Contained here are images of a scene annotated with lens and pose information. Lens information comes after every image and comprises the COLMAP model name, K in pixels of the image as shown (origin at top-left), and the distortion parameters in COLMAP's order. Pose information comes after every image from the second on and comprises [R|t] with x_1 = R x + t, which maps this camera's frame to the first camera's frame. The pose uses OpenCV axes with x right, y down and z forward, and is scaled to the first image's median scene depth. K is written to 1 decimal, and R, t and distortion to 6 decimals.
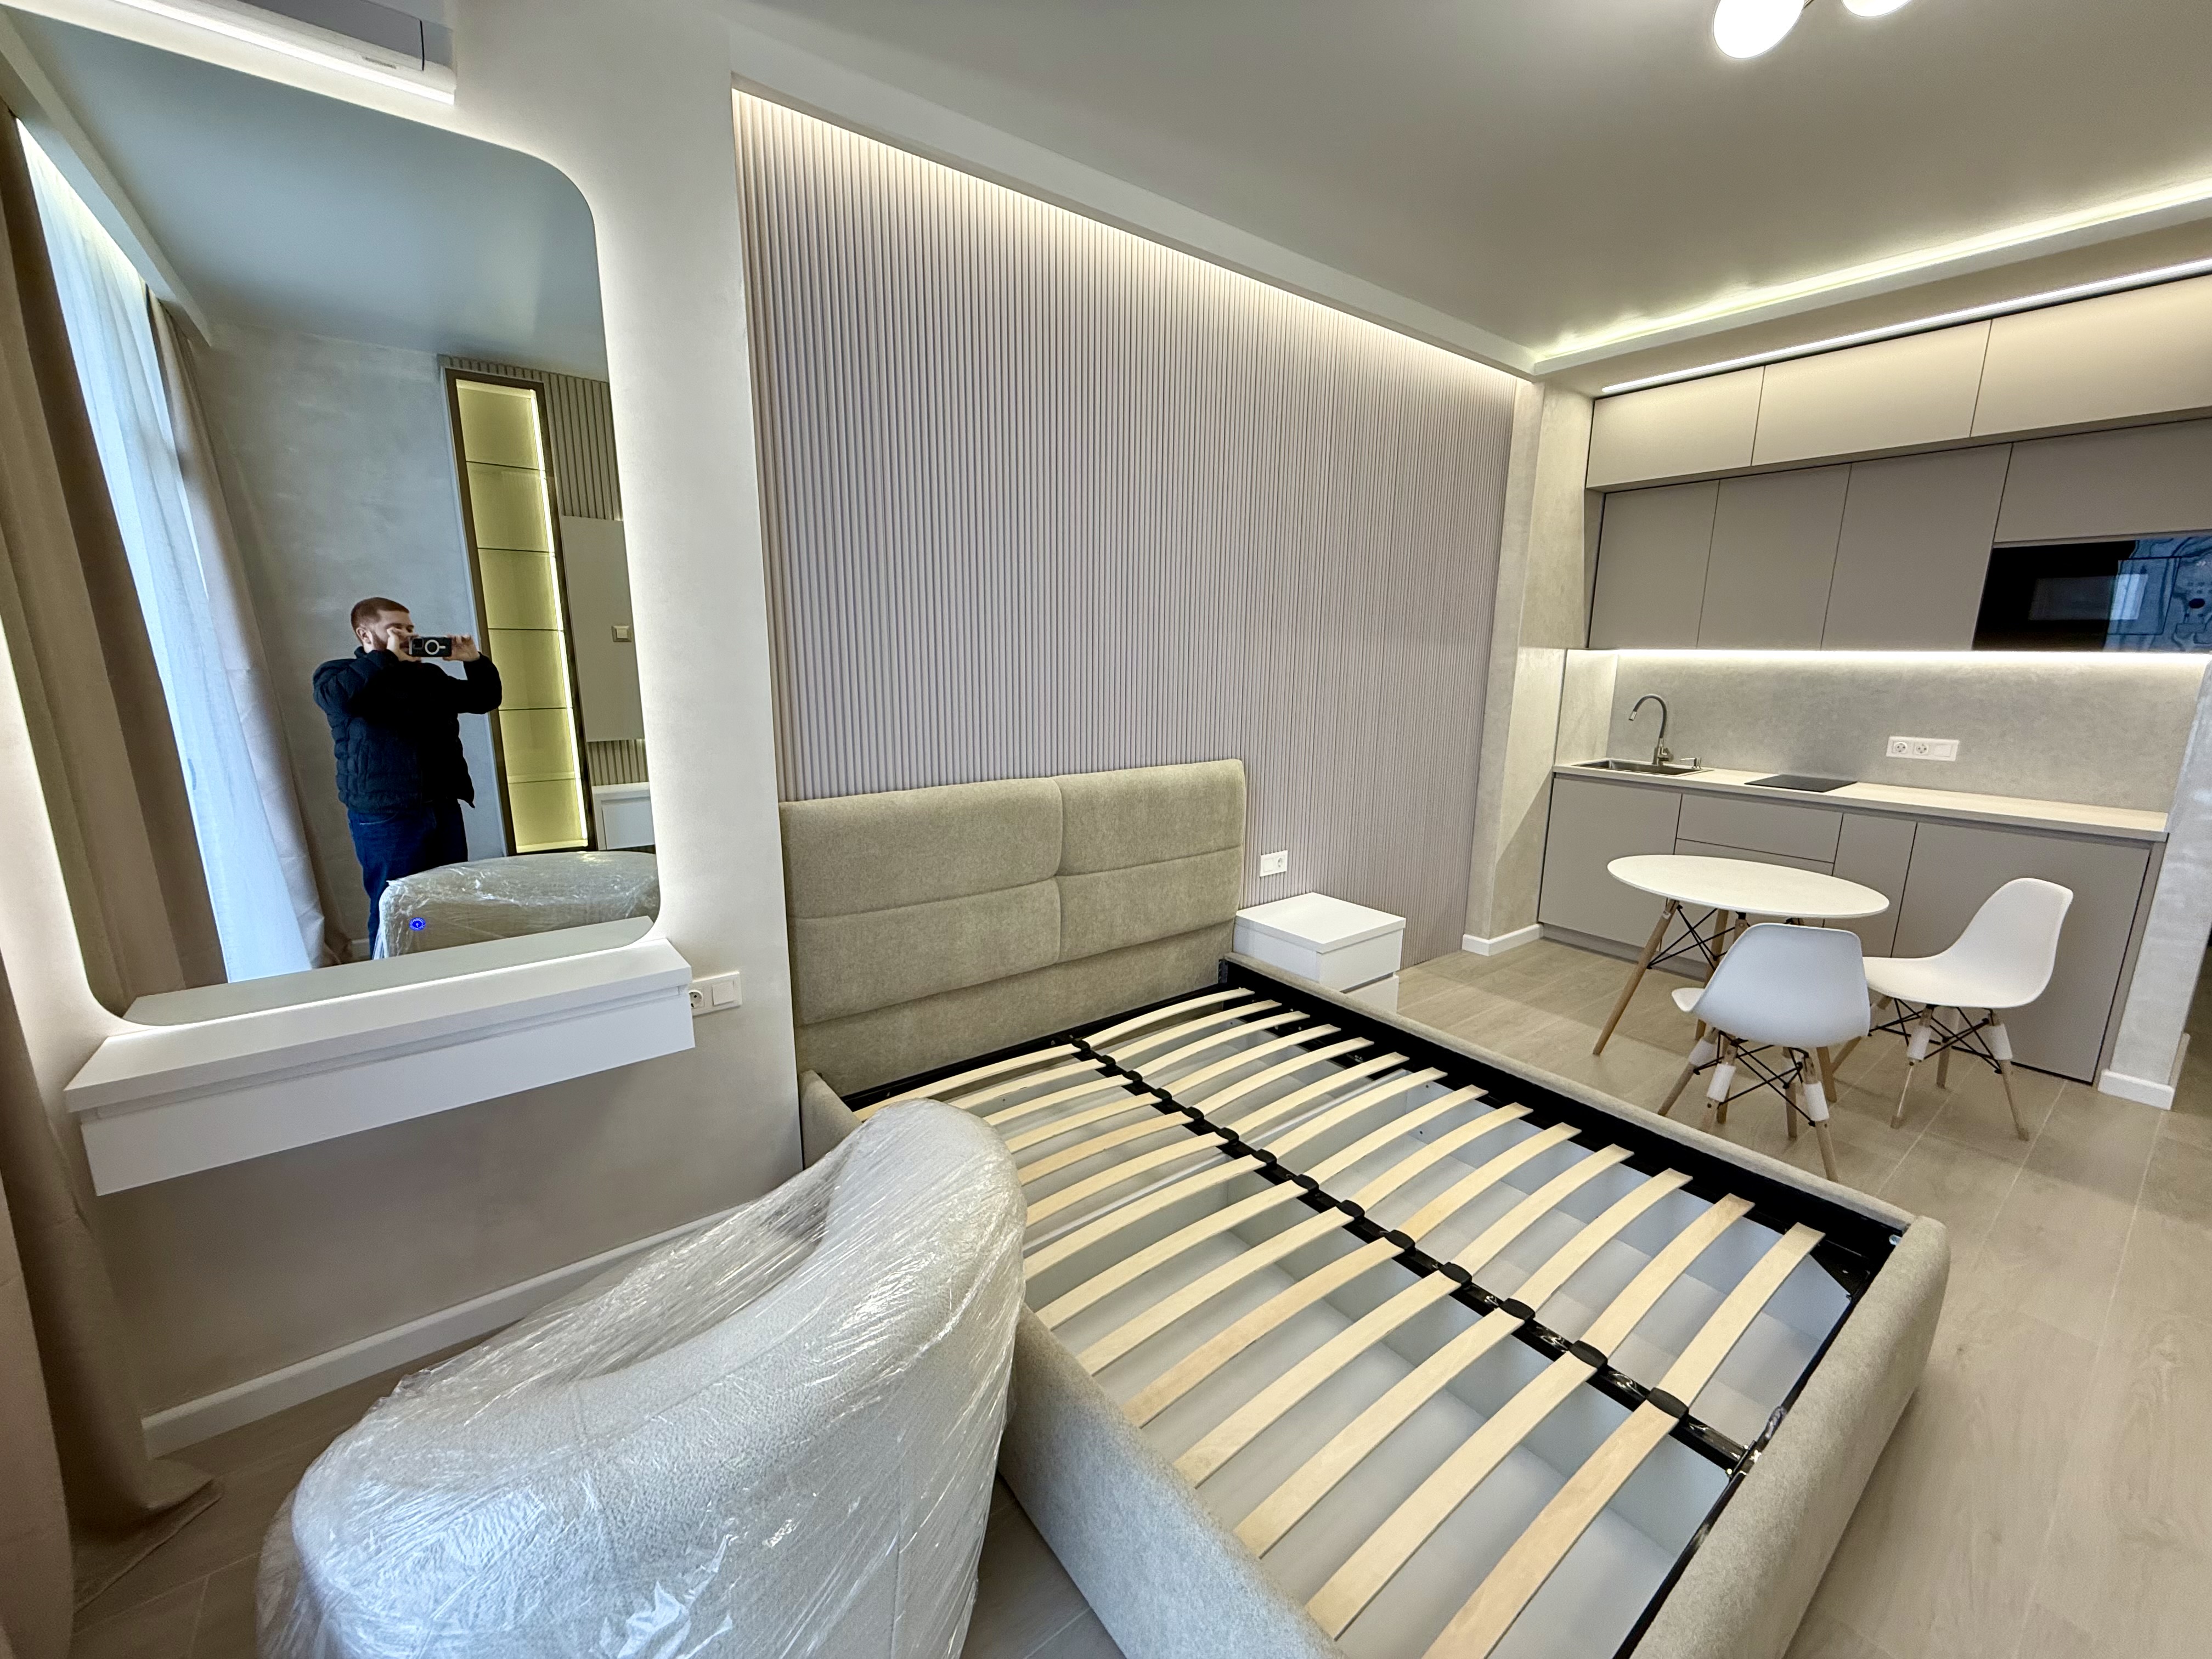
lens RADIAL K [[879.7, 0, 1104.0], [0, 879.7, 826.2], [0, 0, 1]] dist [0.001101, -0.000107]
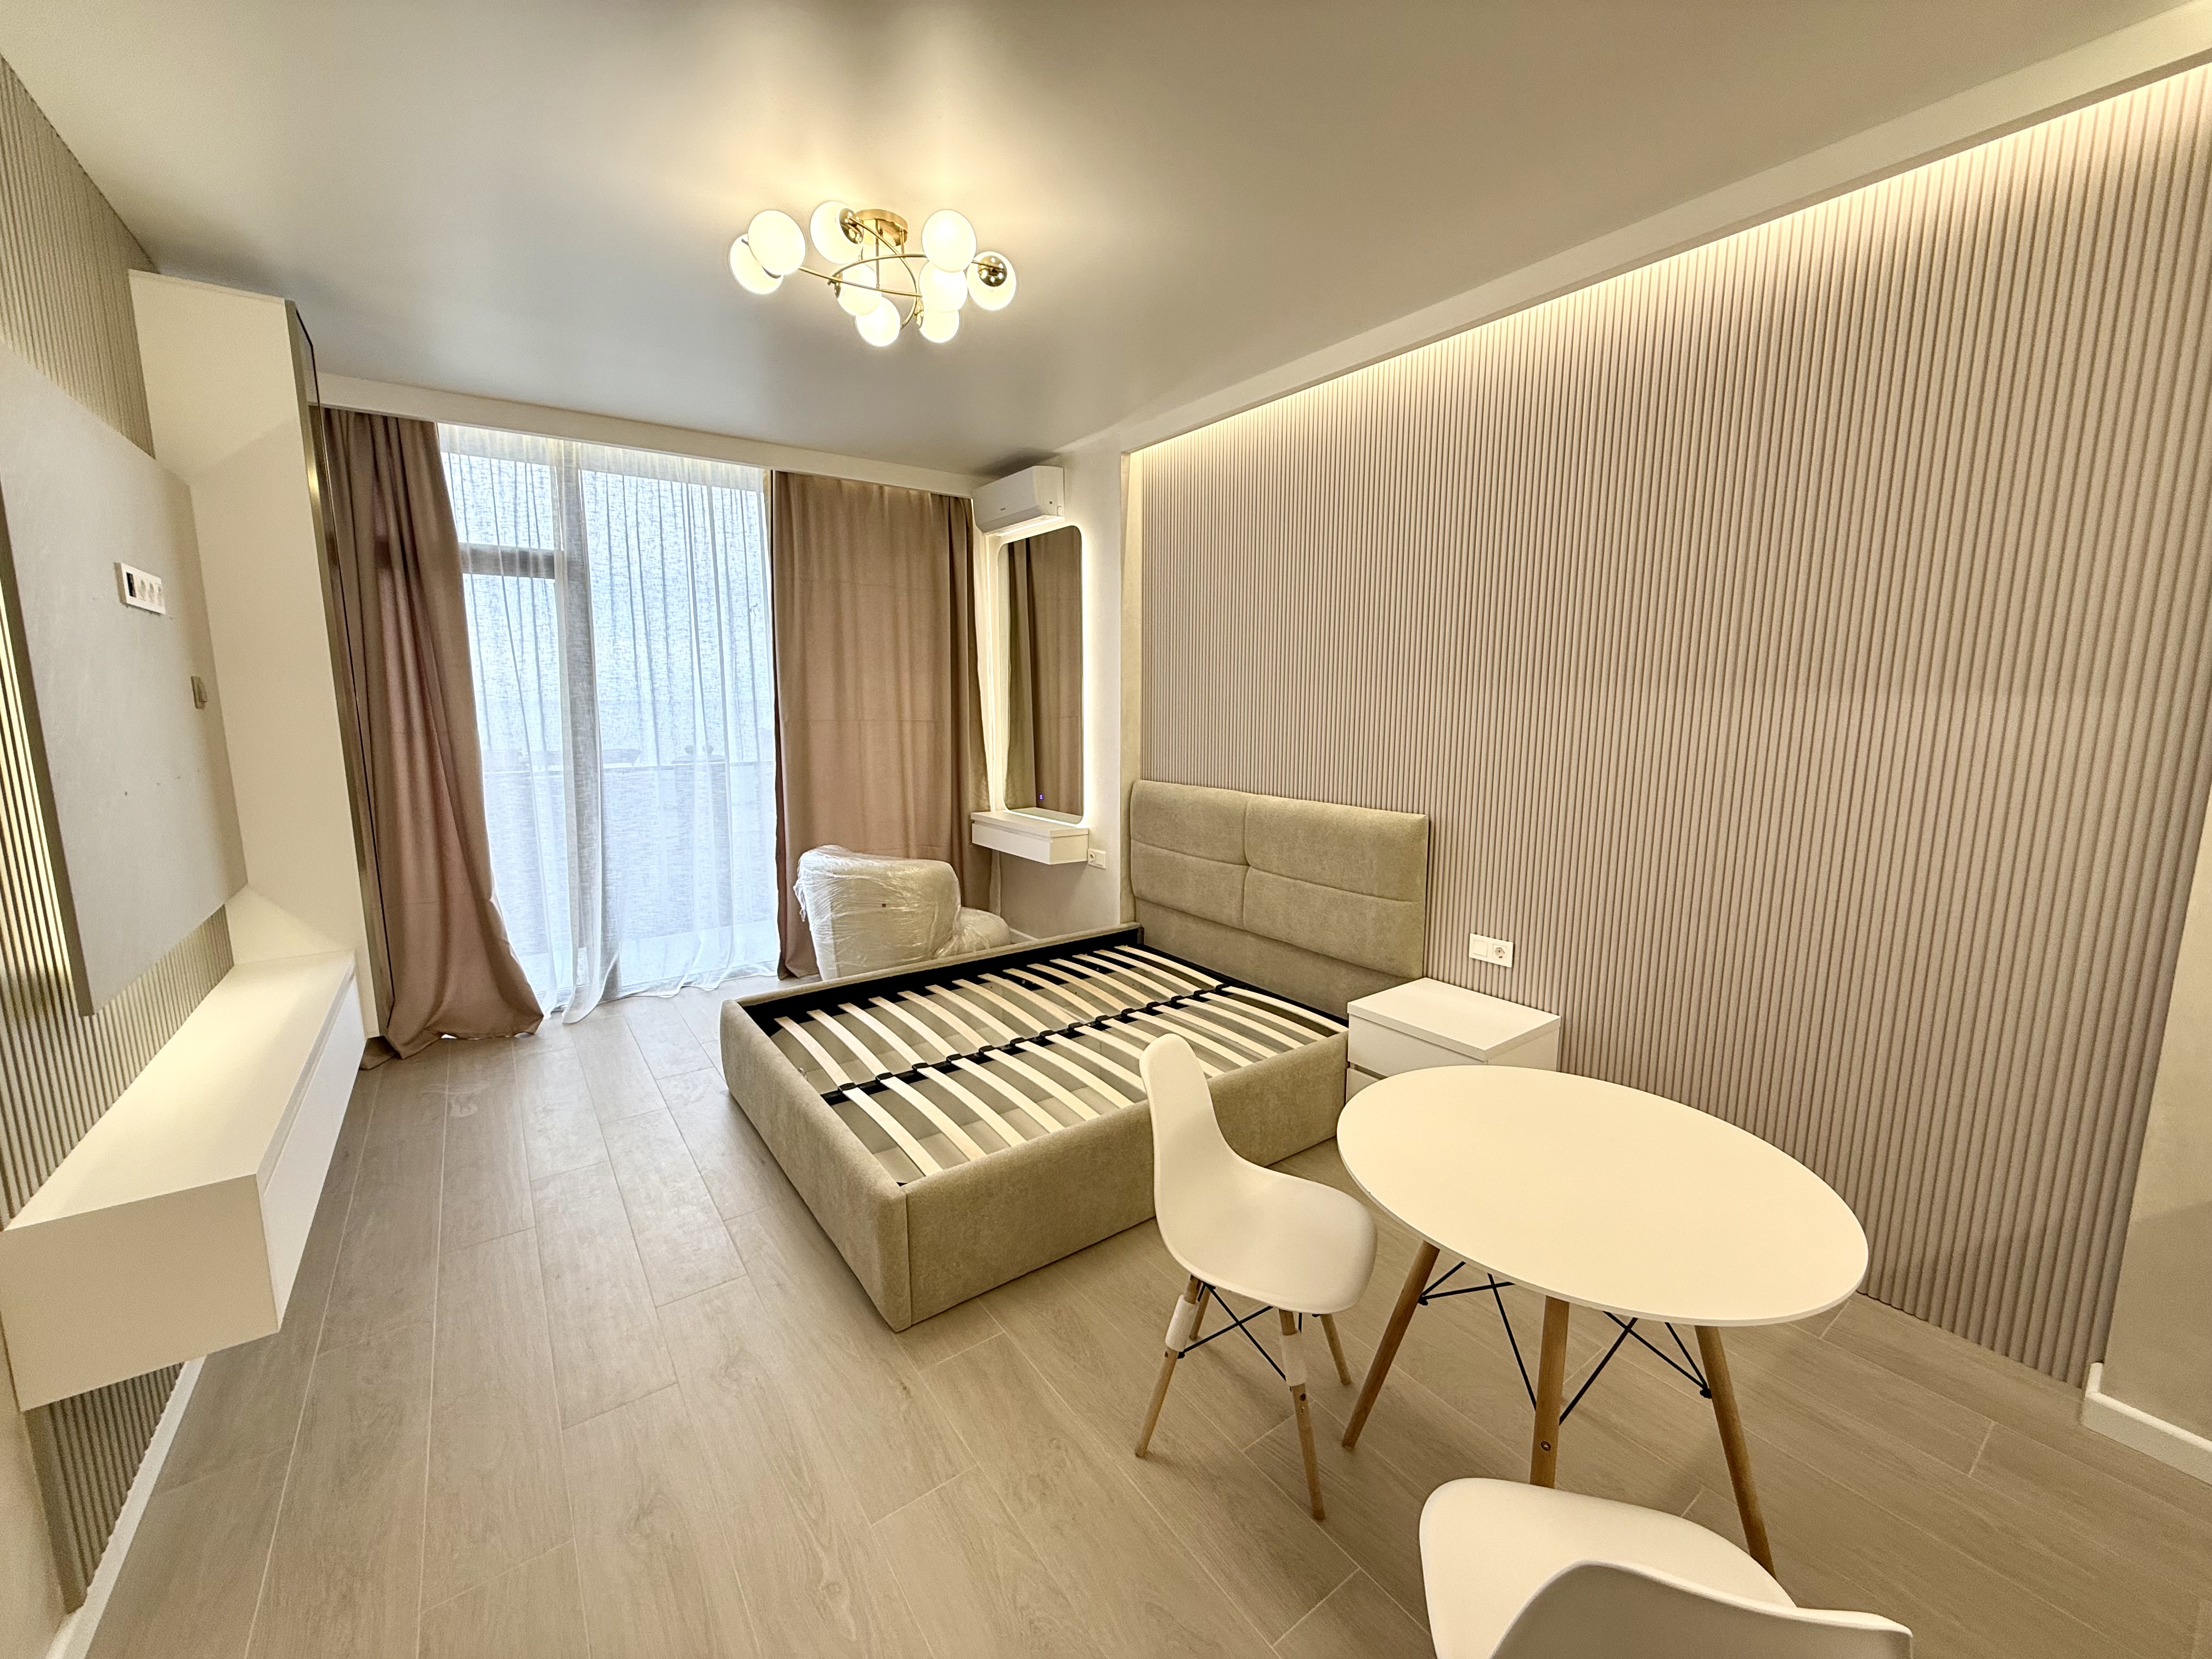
lens RADIAL K [[879.7, 0, 1104.0], [0, 879.7, 826.2], [0, 0, 1]] dist [0.001101, -0.000107]
pose [[-0.027660, 0.142646, -0.989387, 0.997018], [-0.192839, 0.970413, 0.145302, -0.122066], [0.980840, 0.194811, 0.000666, 0.582668]]
